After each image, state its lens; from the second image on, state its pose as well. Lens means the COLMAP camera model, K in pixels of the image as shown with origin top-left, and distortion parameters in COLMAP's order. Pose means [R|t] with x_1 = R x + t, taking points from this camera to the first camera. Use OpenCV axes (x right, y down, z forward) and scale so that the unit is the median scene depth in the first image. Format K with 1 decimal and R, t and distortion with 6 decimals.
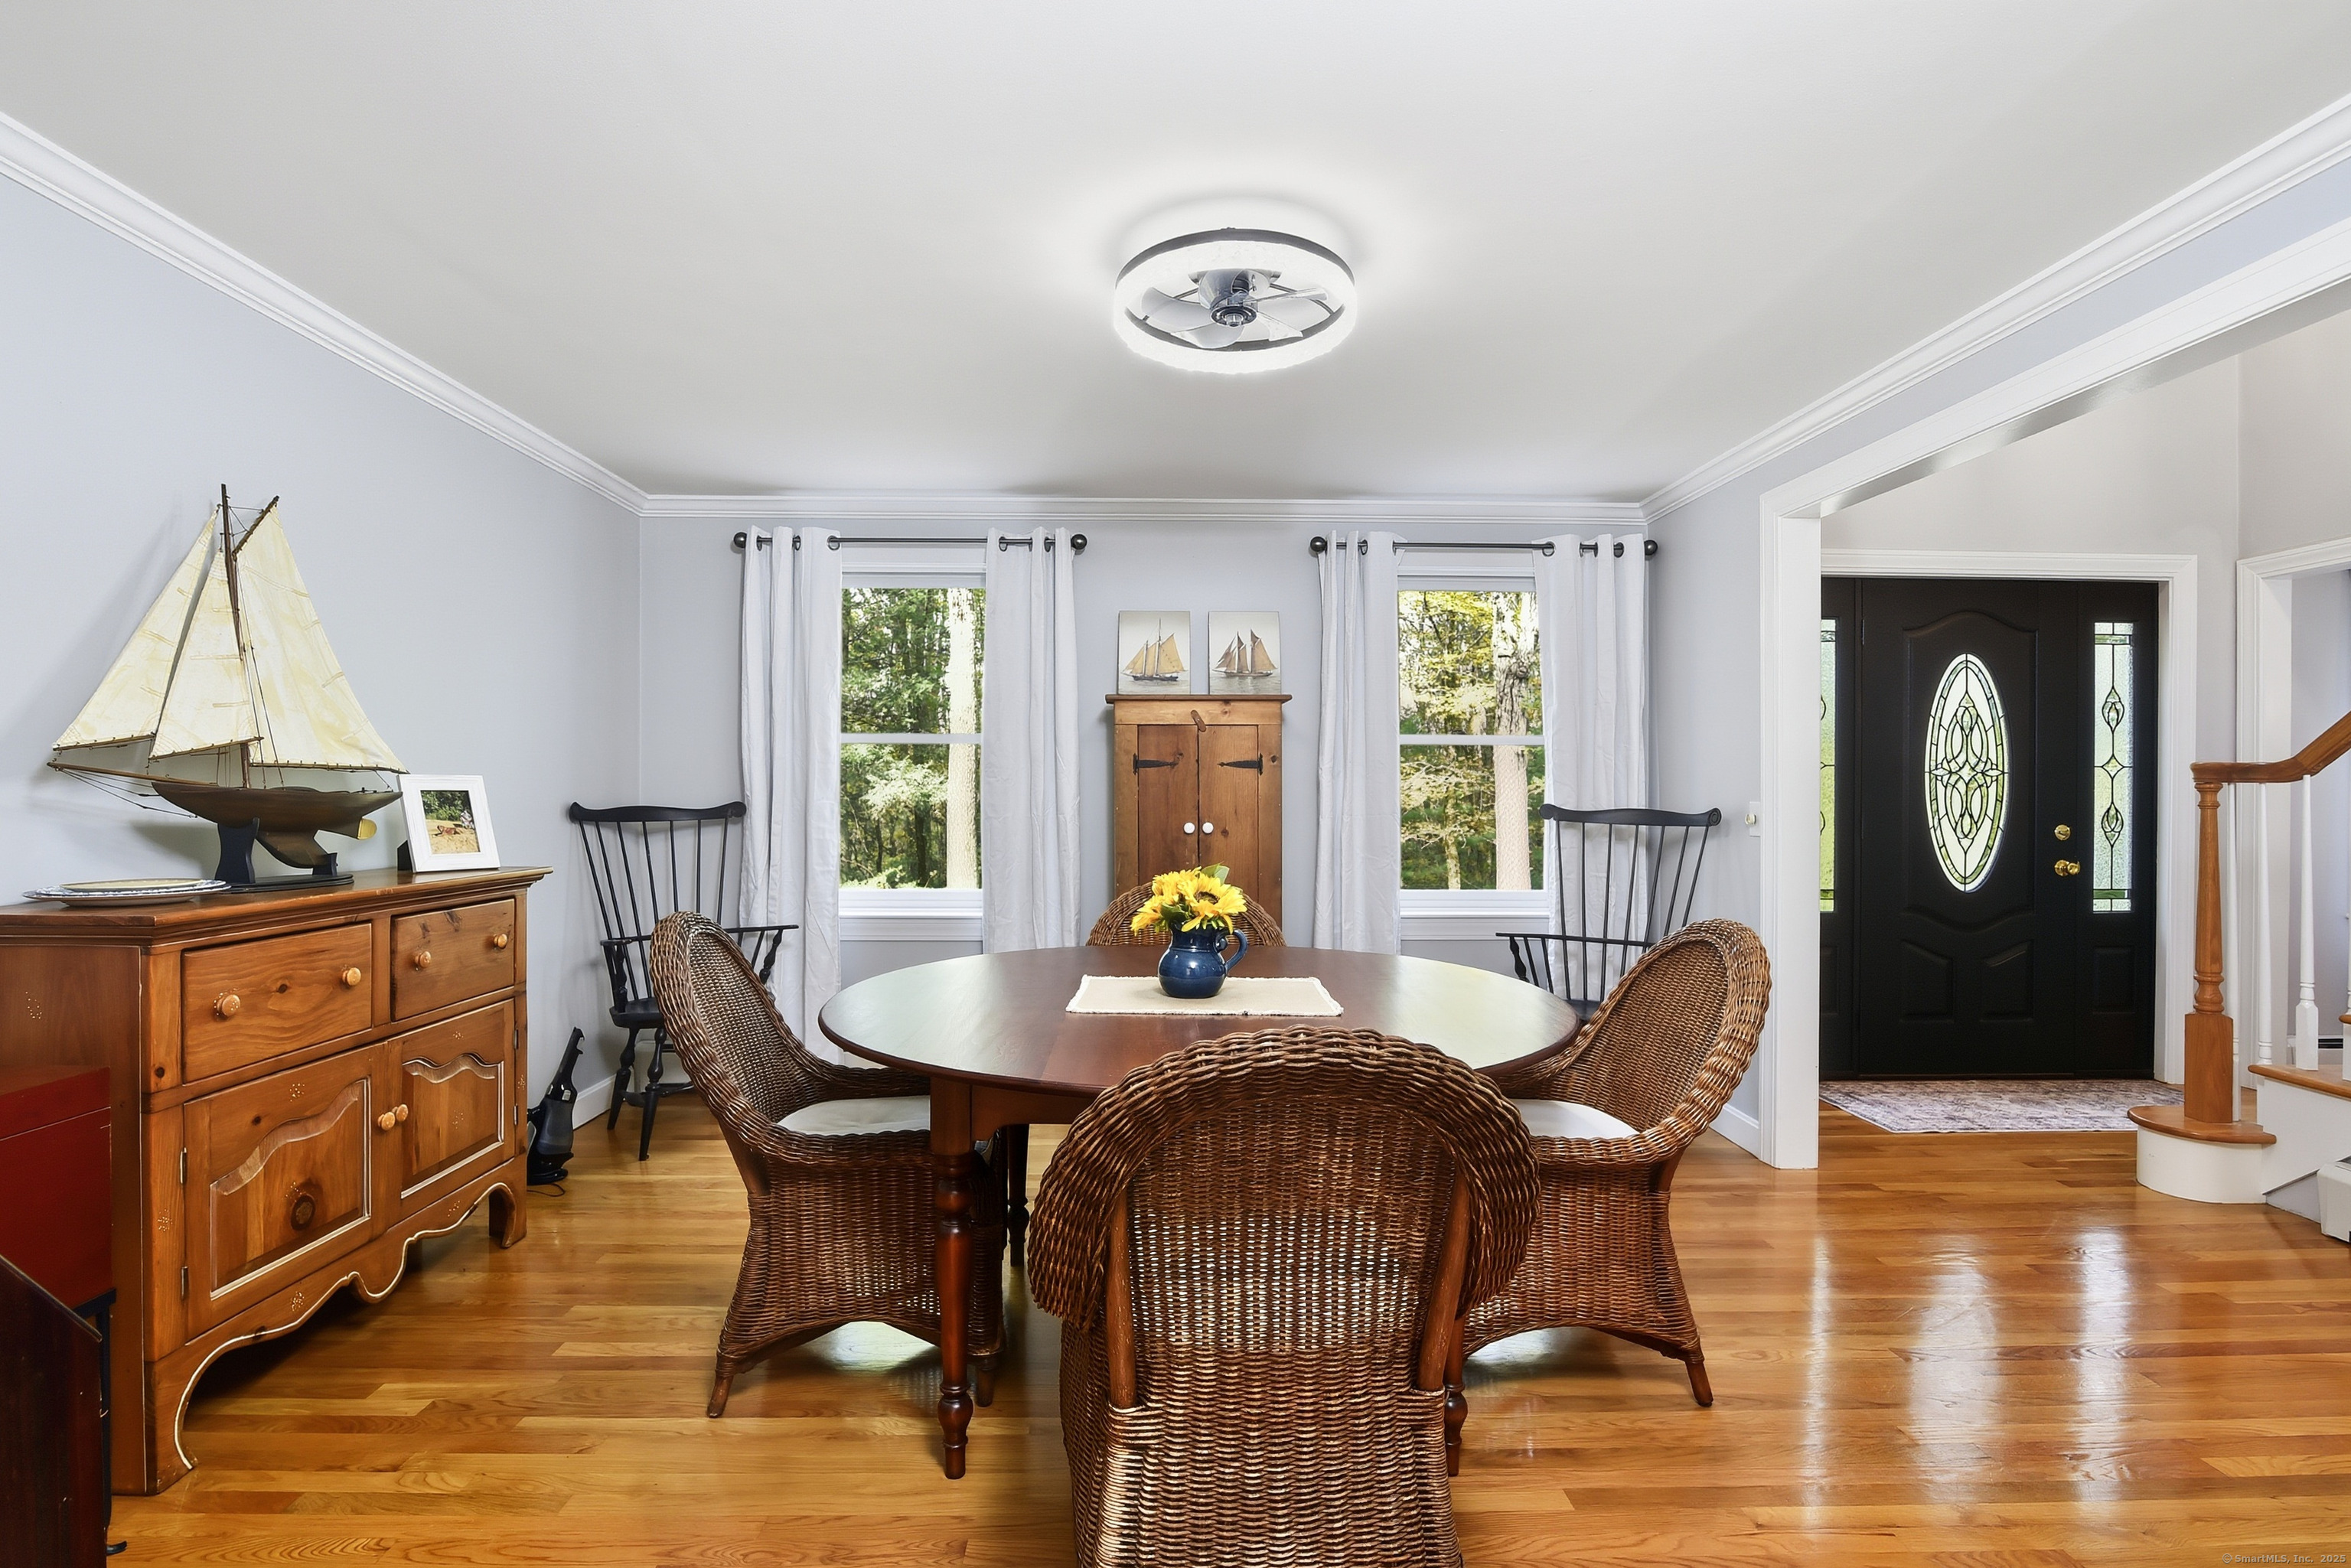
lens RADIAL K [[1172.1, 0, 1175.6], [0, 1172.1, 784.2], [0, 0, 1]] dist [-0.012338, 0.000195]
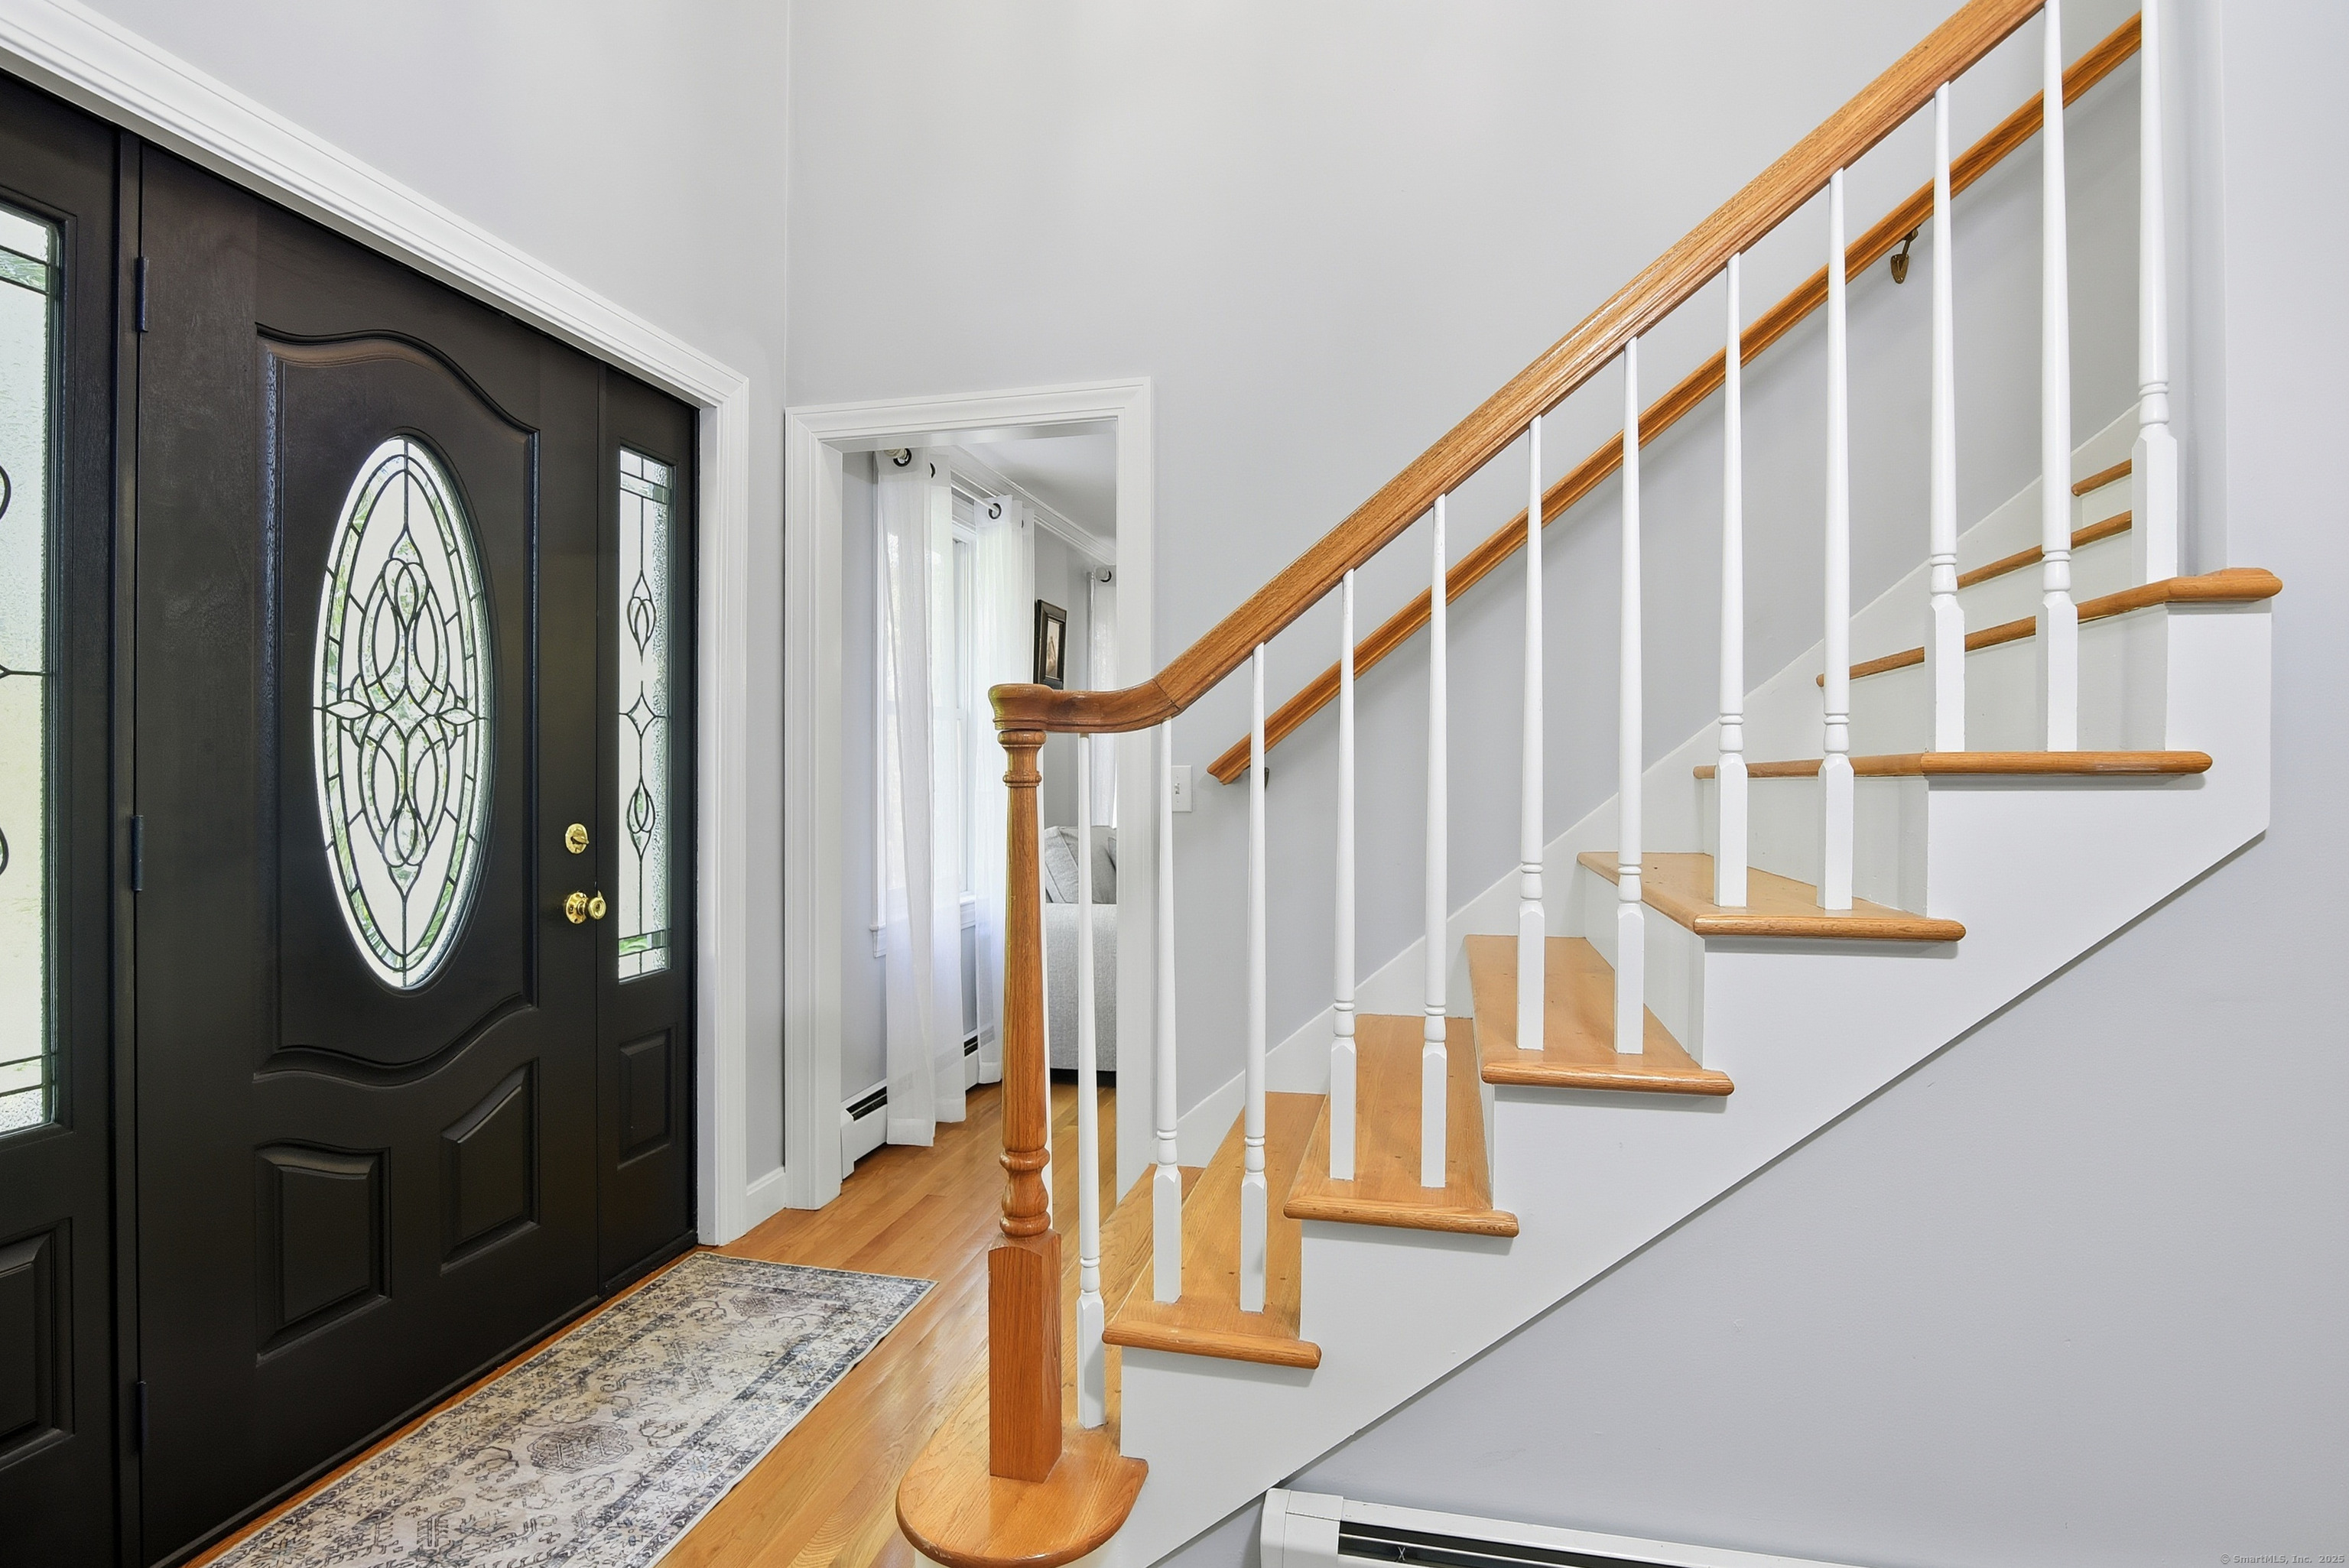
lens RADIAL K [[1171.1, 0, 1158.9], [0, 1171.1, 774.8], [0, 0, 1]] dist [-0.012338, 0.000195]
pose [[0.287878, -0.006173, 0.957647, 0.342299], [-0.002964, 0.999969, 0.007337, 0.008878], [-0.957663, -0.004951, 0.287850, 0.604781]]
